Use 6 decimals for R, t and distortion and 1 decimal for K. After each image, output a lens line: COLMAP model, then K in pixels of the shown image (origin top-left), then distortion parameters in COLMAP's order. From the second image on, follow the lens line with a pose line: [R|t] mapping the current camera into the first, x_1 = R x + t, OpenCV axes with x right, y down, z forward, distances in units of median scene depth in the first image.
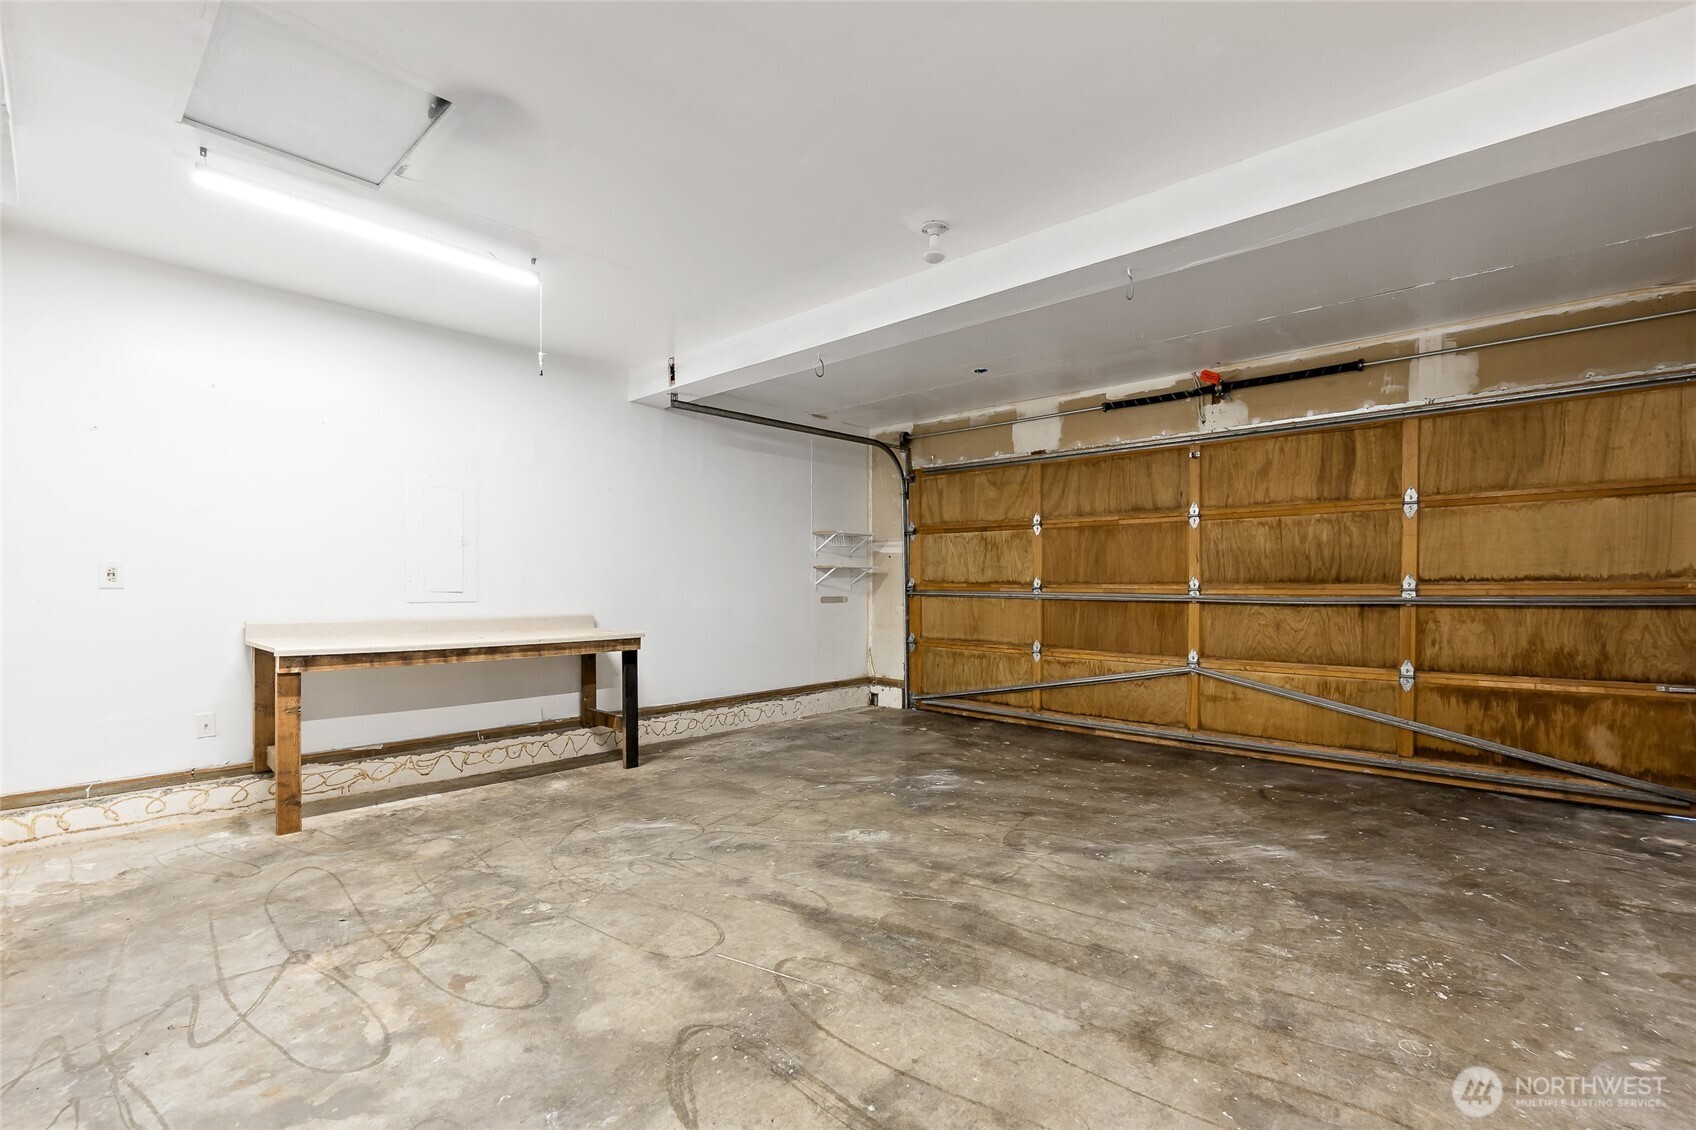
lens RADIAL K [[772.1, 0, 846.4], [0, 772.1, 575.4], [0, 0, 1]] dist [-0.000967, 0.000025]
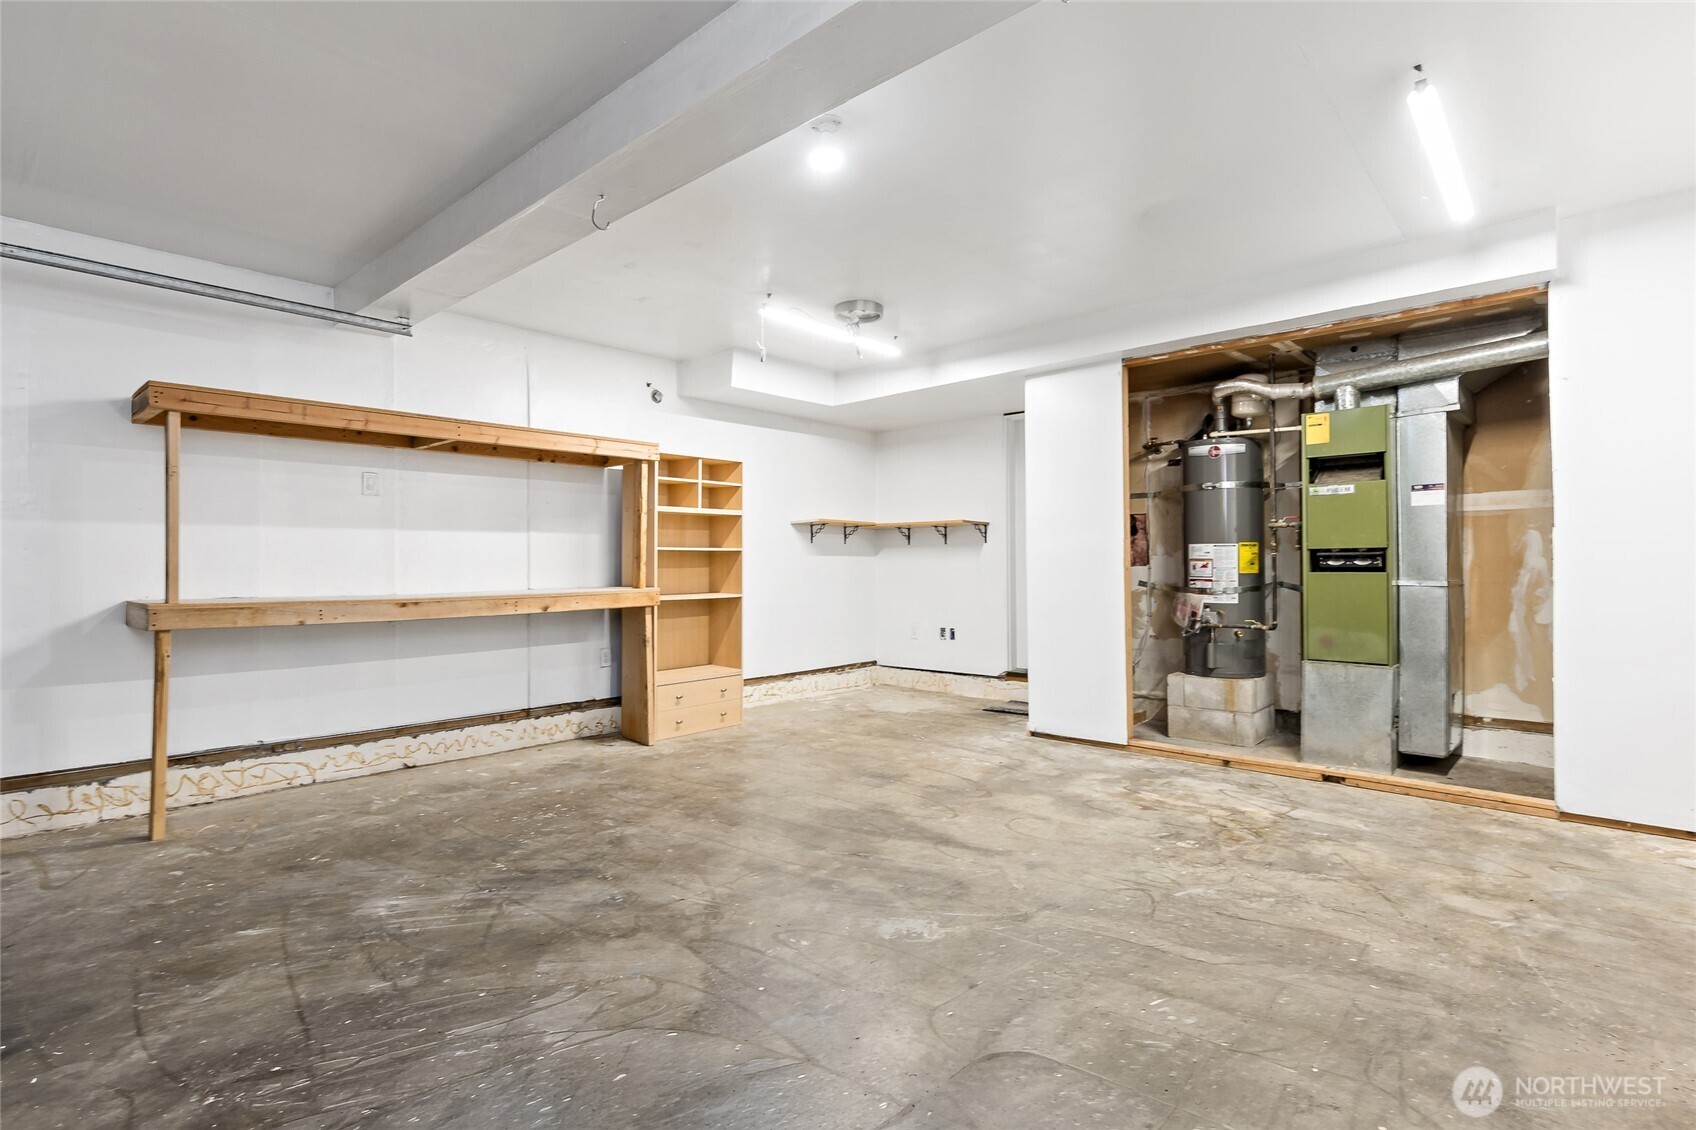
lens RADIAL K [[806.3, 0, 849.7], [0, 806.3, 566.0], [0, 0, 1]] dist [0.000804, 0.000335]
pose [[-0.999995, 0.000305, -0.003076, 0.105186], [0.000340, 0.999932, -0.011643, 0.029906], [0.003073, -0.011644, -0.999927, 2.160743]]
